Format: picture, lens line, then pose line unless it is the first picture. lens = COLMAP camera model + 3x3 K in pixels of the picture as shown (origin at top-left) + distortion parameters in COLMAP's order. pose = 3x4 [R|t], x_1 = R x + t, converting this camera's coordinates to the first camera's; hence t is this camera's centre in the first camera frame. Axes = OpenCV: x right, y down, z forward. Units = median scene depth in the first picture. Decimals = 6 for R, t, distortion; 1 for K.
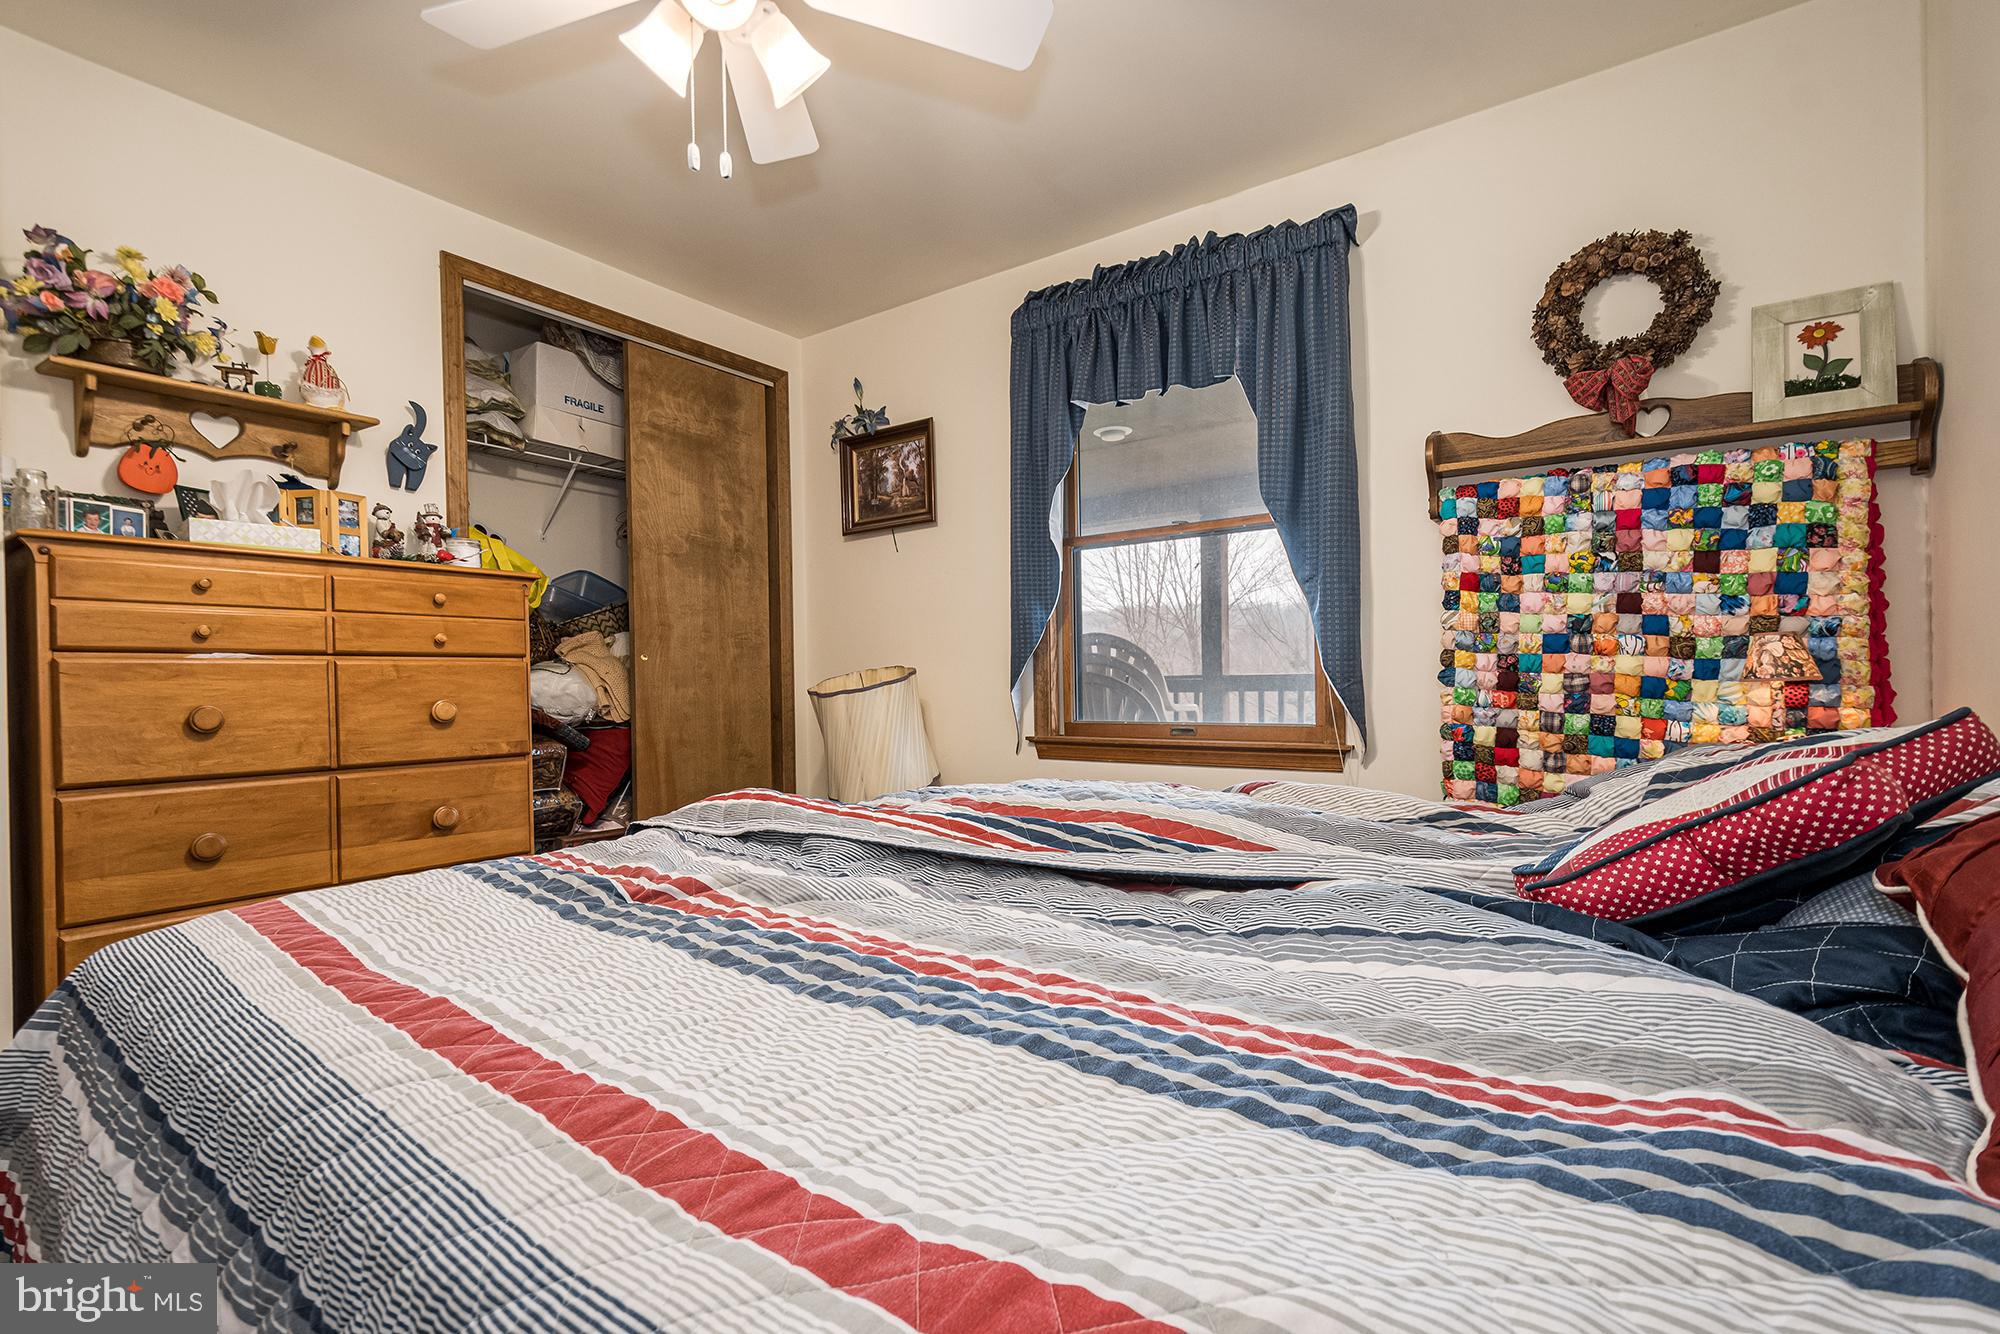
lens RADIAL K [[883.5, 0, 983.5], [0, 883.5, 686.9], [0, 0, 1]] dist [0.019975, -0.007568]
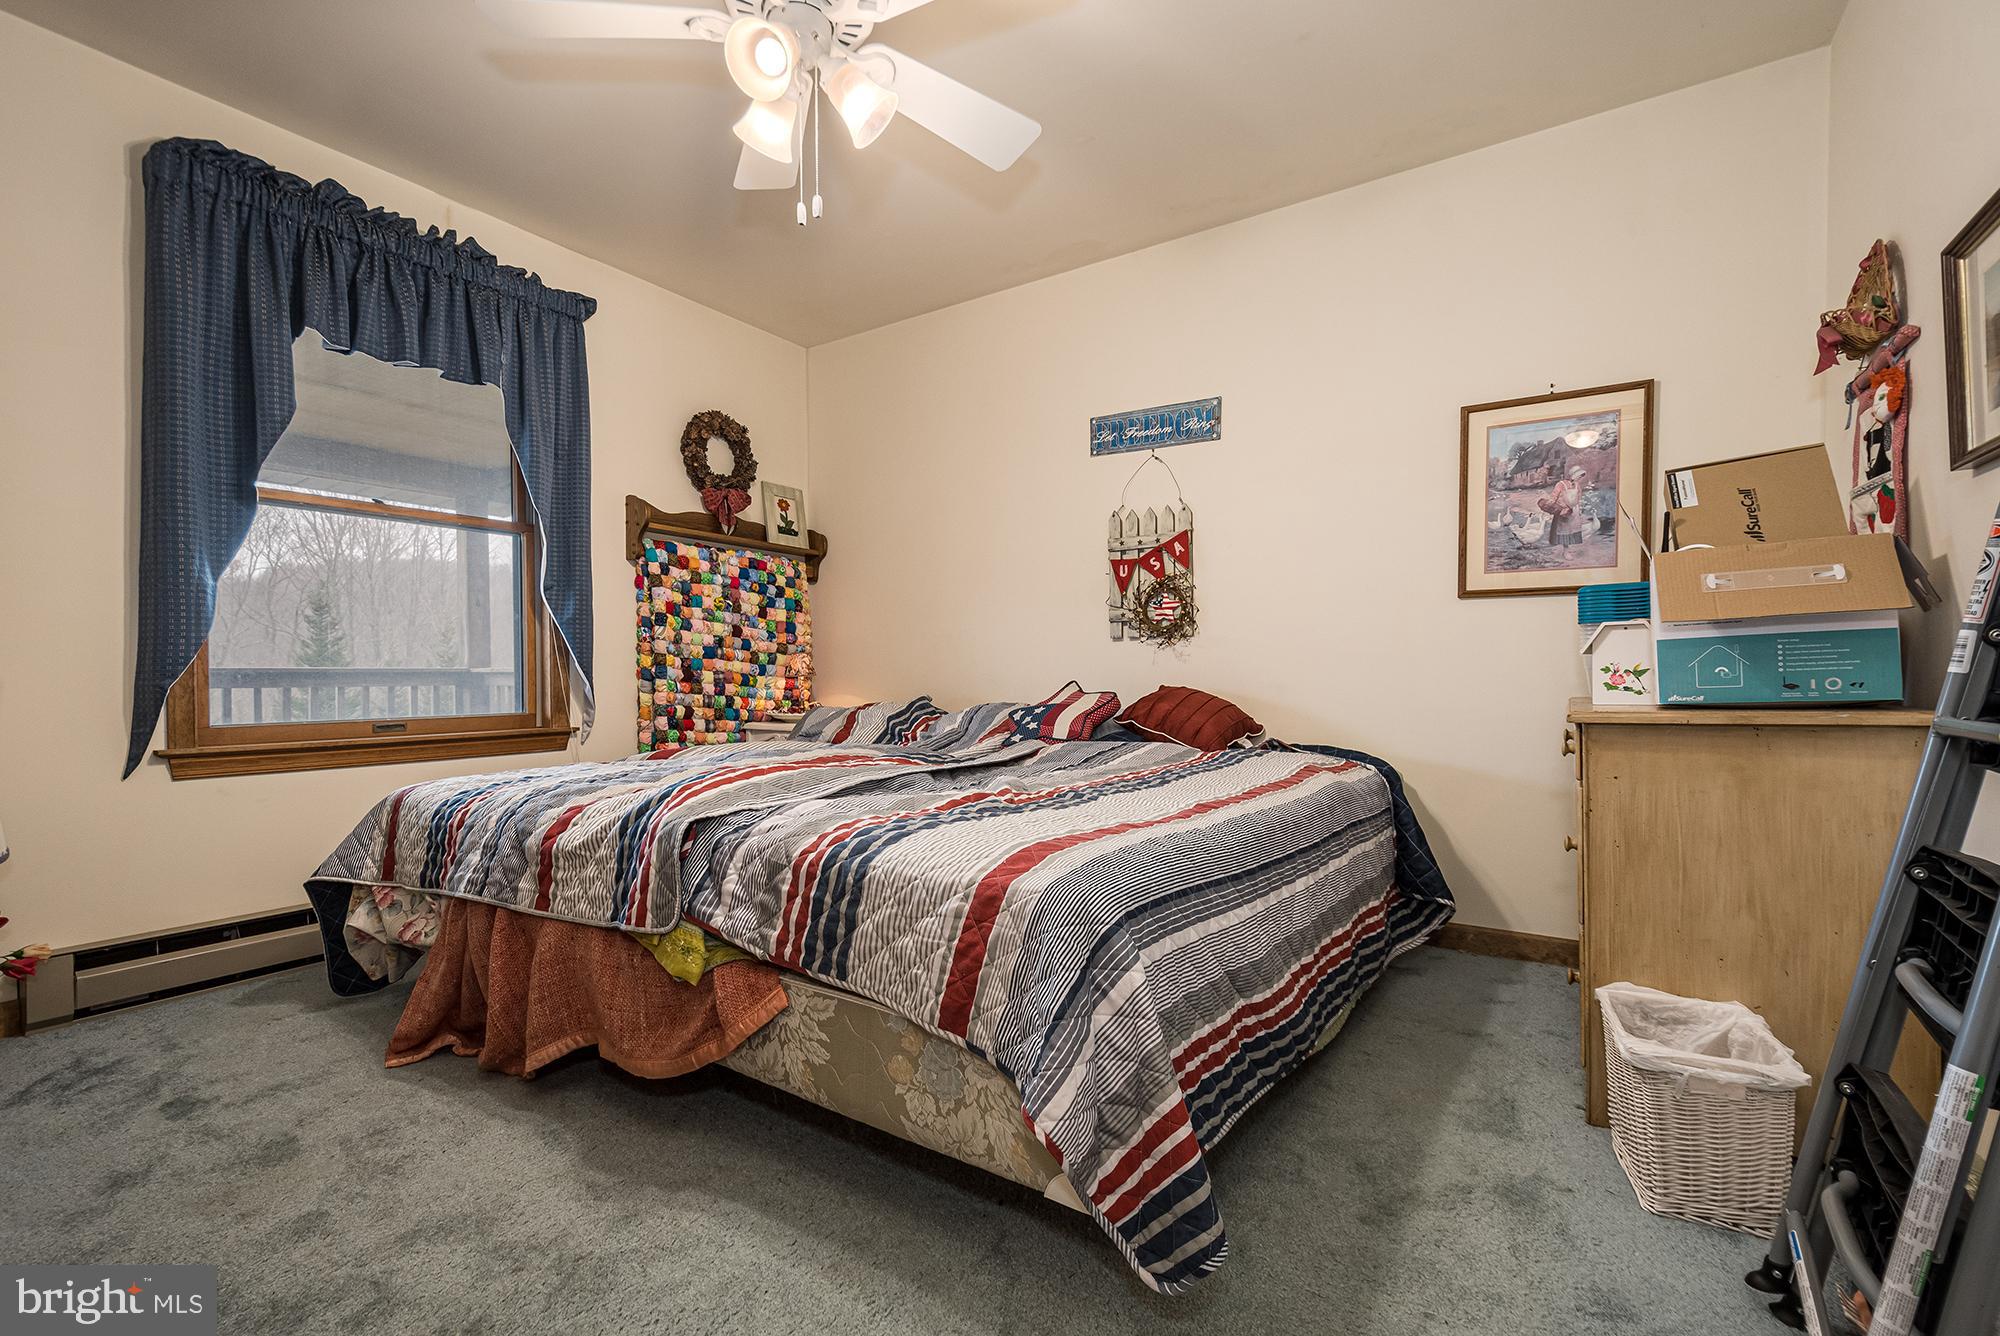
lens RADIAL K [[883.5, 0, 983.5], [0, 883.5, 687.9], [0, 0, 1]] dist [0.019975, -0.007568]
pose [[-0.008546, -0.000202, 0.999963, -0.979461], [0.012250, 0.999925, 0.000307, 0.021223], [-0.999888, 0.012253, -0.008543, 0.523240]]
